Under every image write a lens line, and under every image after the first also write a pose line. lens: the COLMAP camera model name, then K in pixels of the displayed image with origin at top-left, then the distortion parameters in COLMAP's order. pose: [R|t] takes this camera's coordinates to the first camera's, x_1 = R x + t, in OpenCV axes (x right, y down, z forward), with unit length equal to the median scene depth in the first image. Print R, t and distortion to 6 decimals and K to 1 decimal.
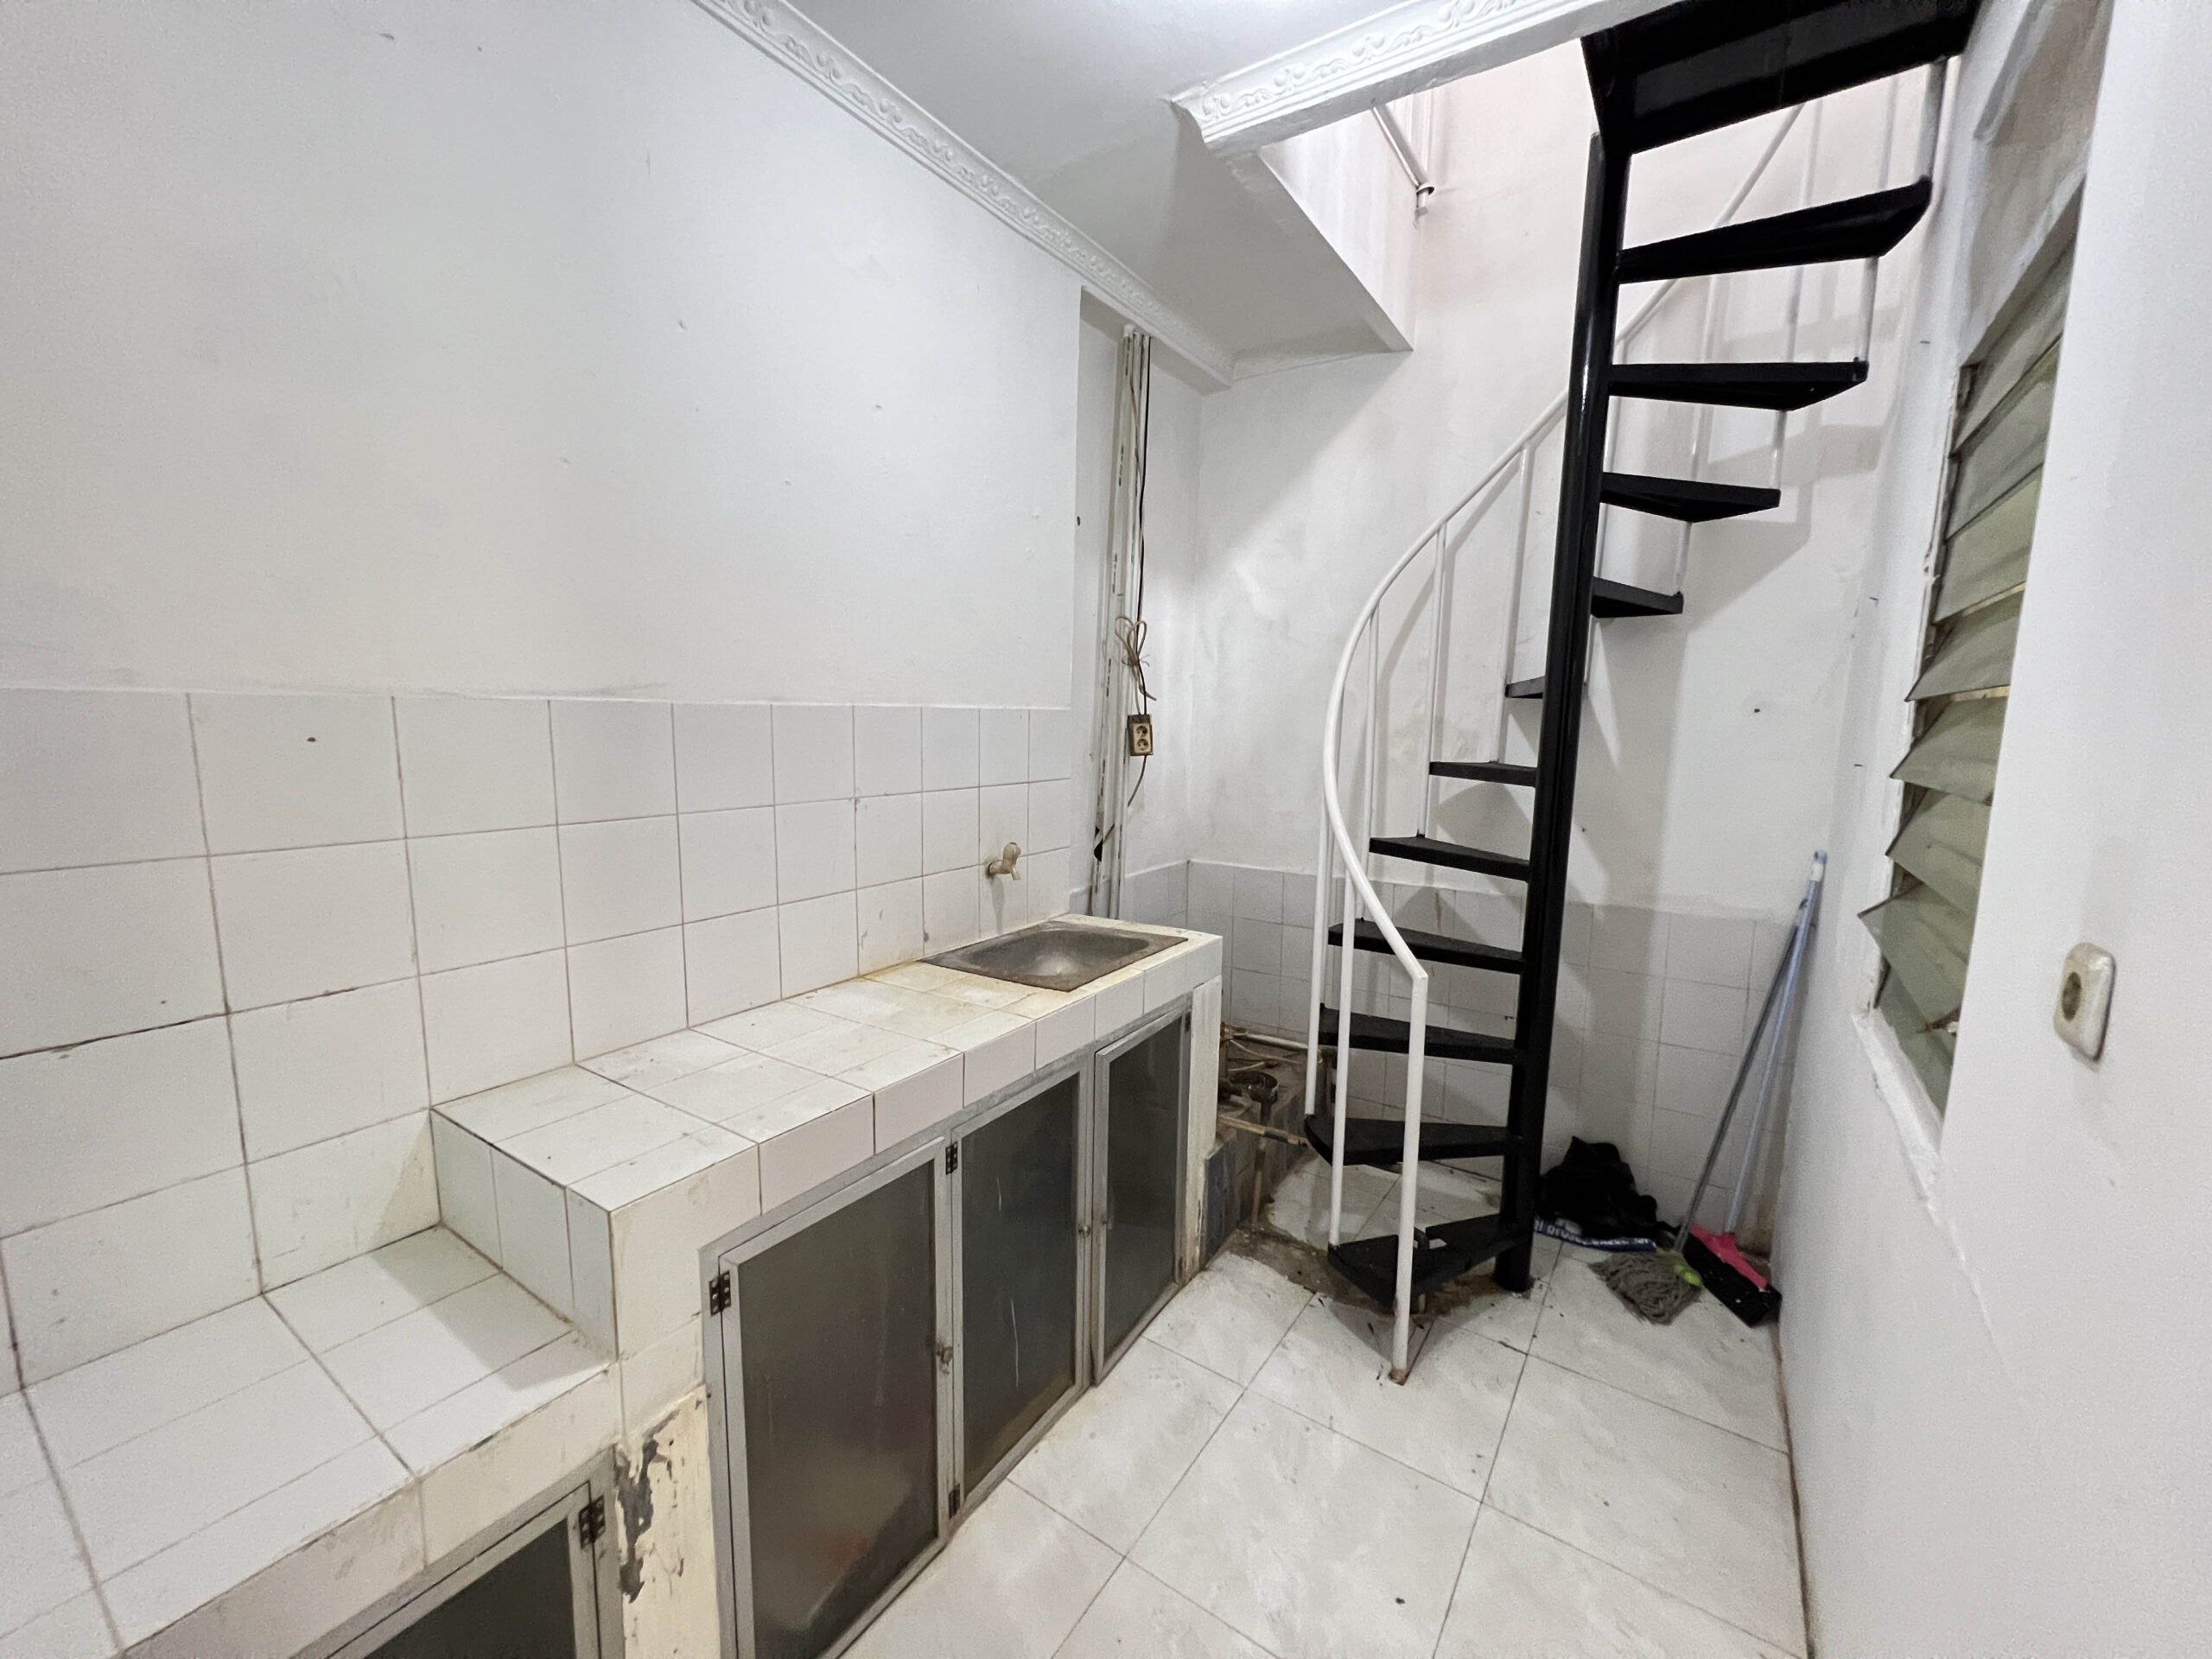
lens RADIAL K [[890.7, 0, 1104.8], [0, 890.7, 832.0], [0, 0, 1]] dist [0.002557, 0.000489]
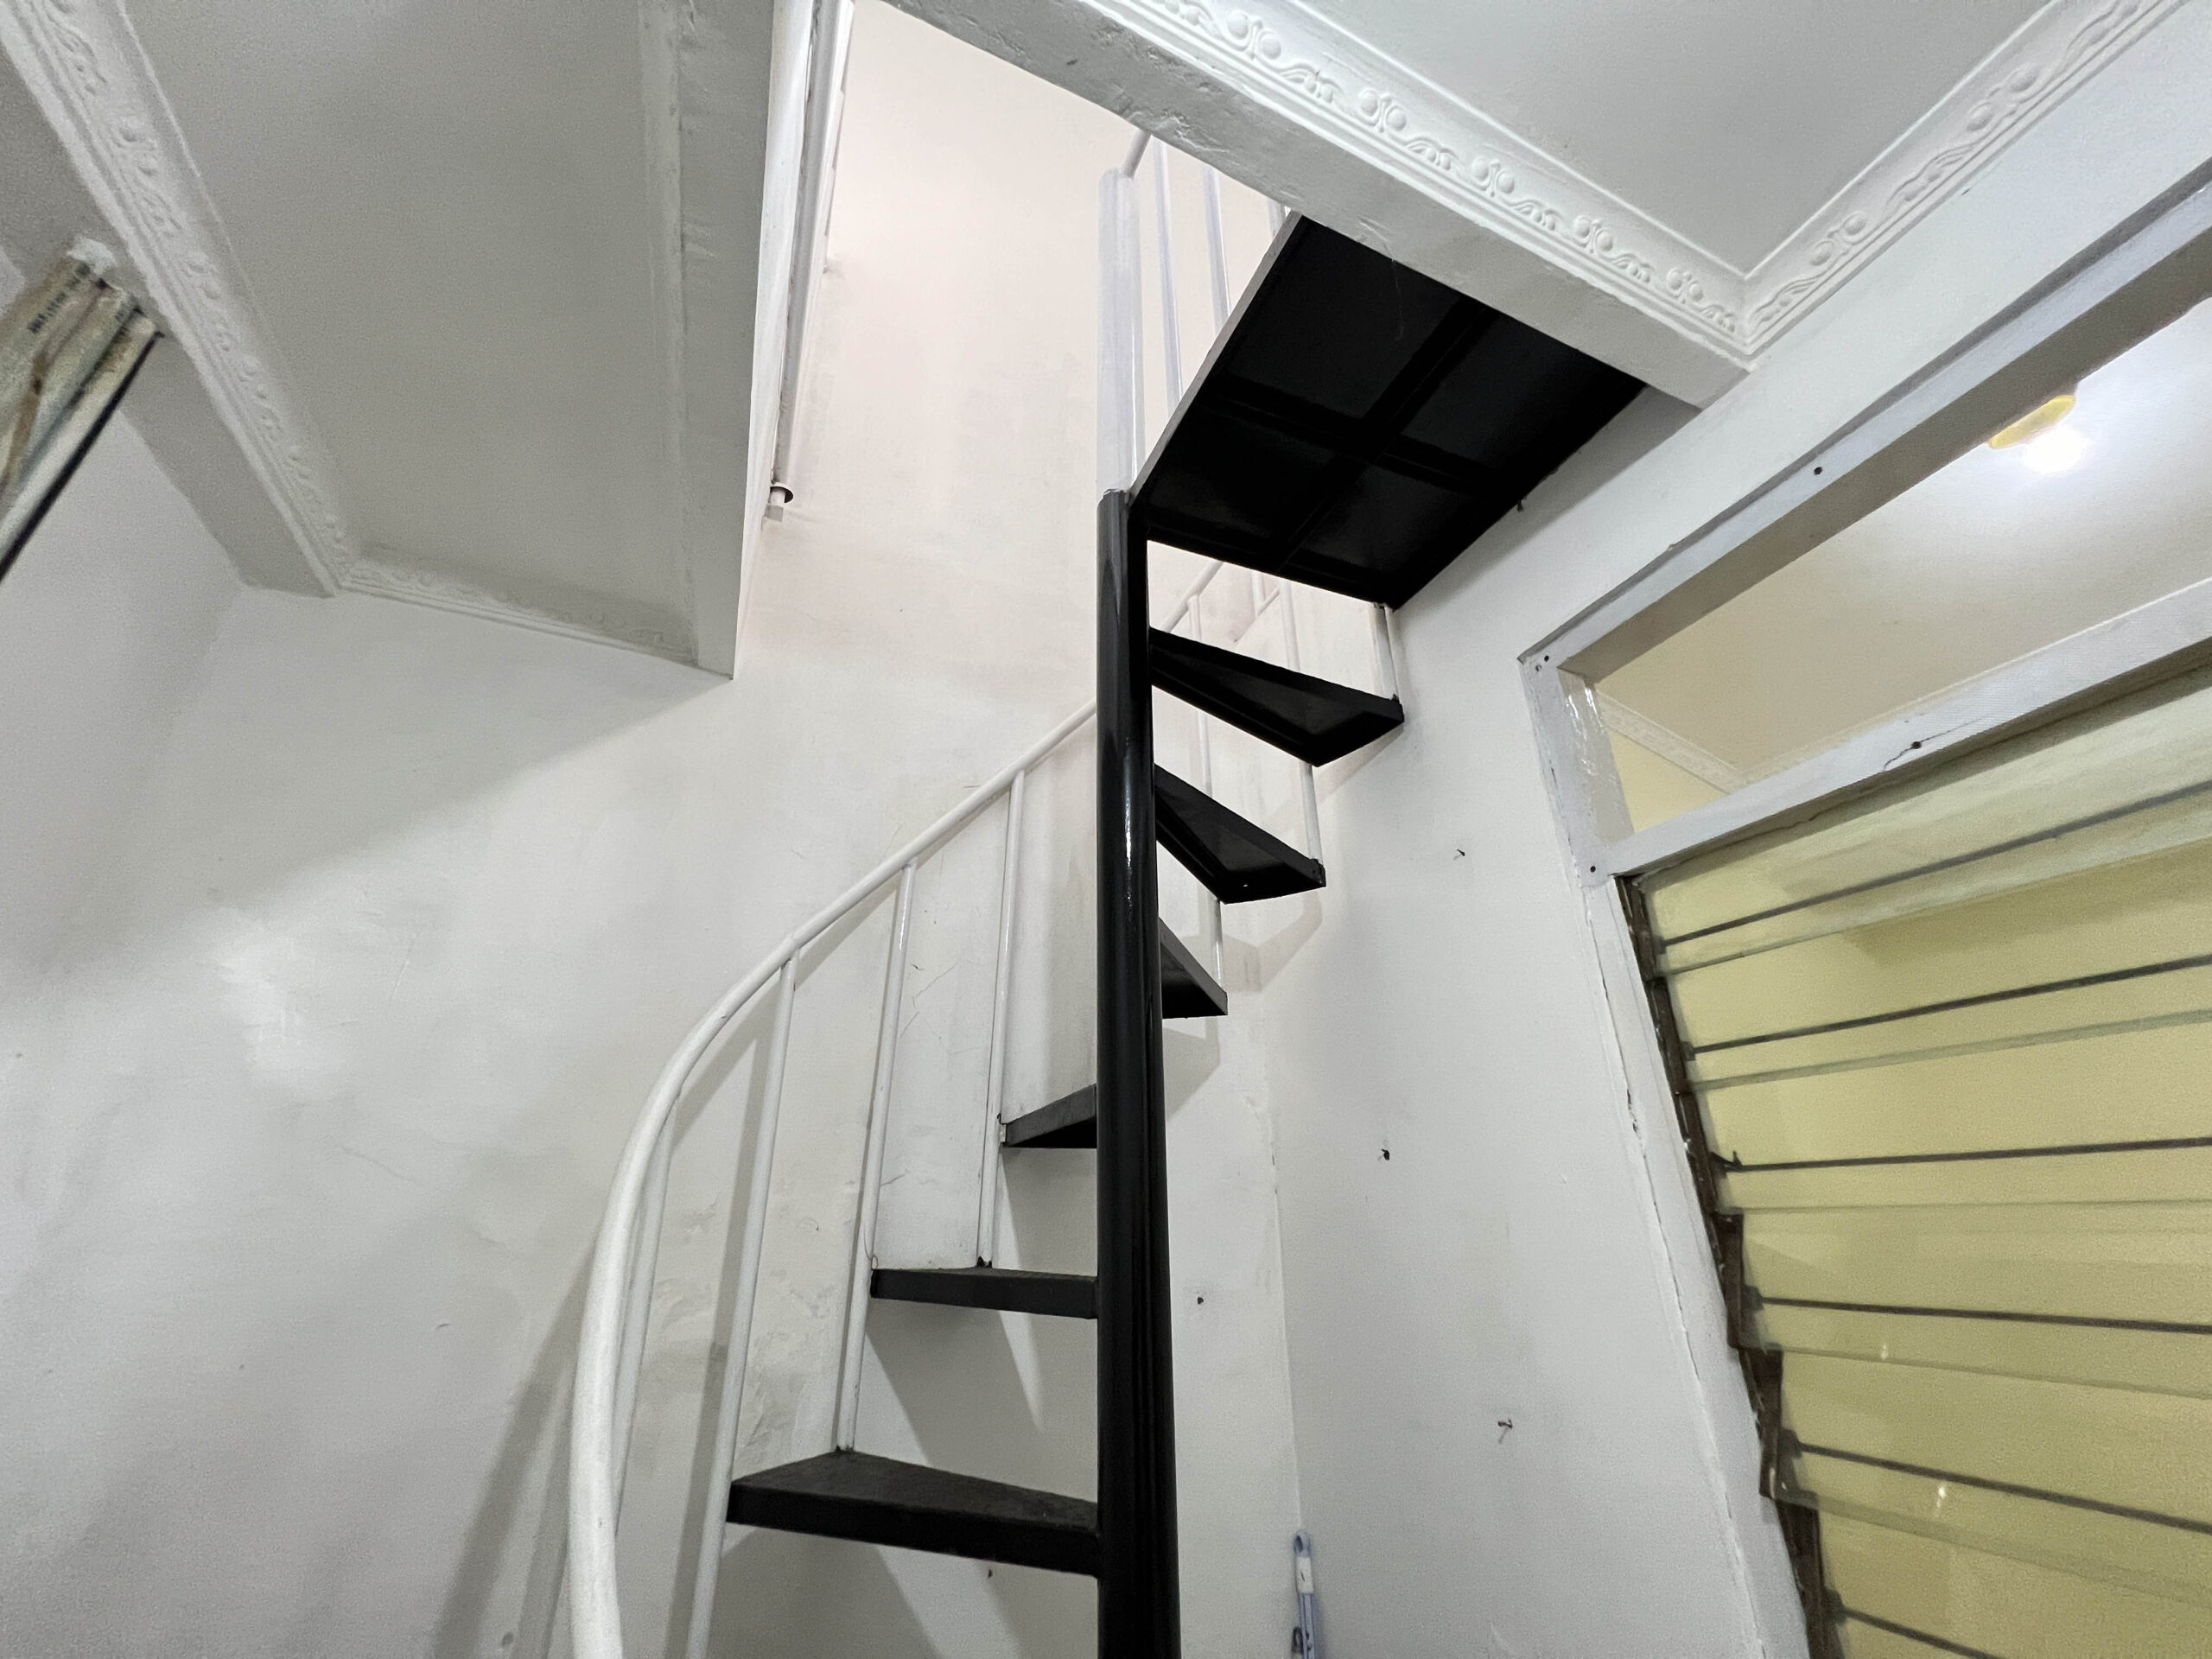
lens RADIAL K [[890.7, 0, 1105.3], [0, 890.7, 843.9], [0, 0, 1]] dist [0.002557, 0.000489]
pose [[0.535151, 0.318675, 0.782342, 0.037049], [0.133777, 0.882459, -0.450965, -0.125919], [-0.834096, 0.345994, 0.429618, 0.554262]]
